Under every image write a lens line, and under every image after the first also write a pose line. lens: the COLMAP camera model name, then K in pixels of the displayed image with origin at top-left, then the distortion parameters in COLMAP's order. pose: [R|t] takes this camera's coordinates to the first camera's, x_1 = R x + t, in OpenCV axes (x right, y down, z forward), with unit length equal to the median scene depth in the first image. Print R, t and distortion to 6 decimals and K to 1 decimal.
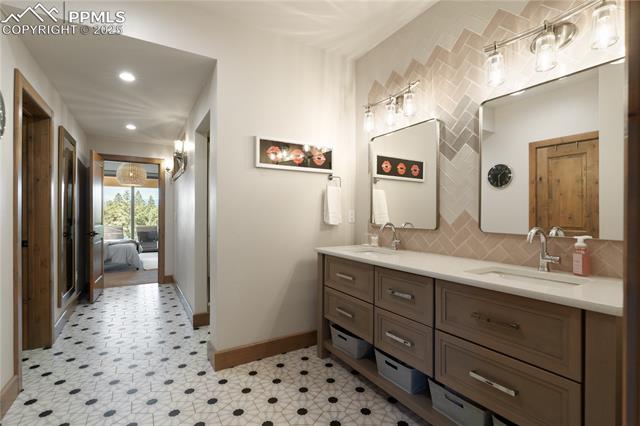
lens RADIAL K [[303.7, 0, 320.7], [0, 303.7, 214.4], [0, 0, 1]] dist [0.001138, 0.000087]
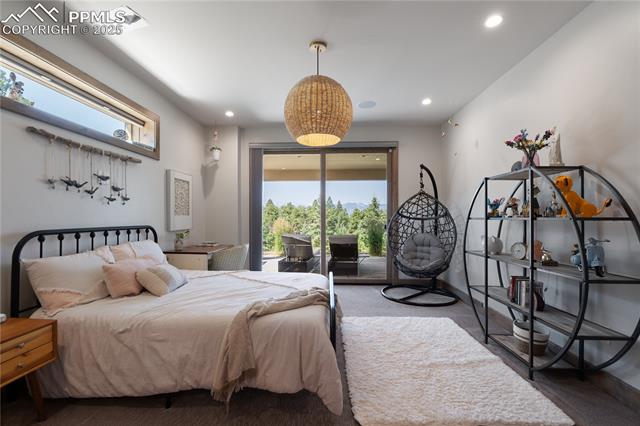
lens RADIAL K [[295.0, 0, 320.0], [0, 295.0, 215.7], [0, 0, 1]] dist [0.000083, 0.000002]
pose [[0.840118, -0.006680, -0.542362, -0.272627], [0.005160, 0.999977, -0.004323, 0.000436], [0.542379, 0.000834, 0.840134, 0.448372]]
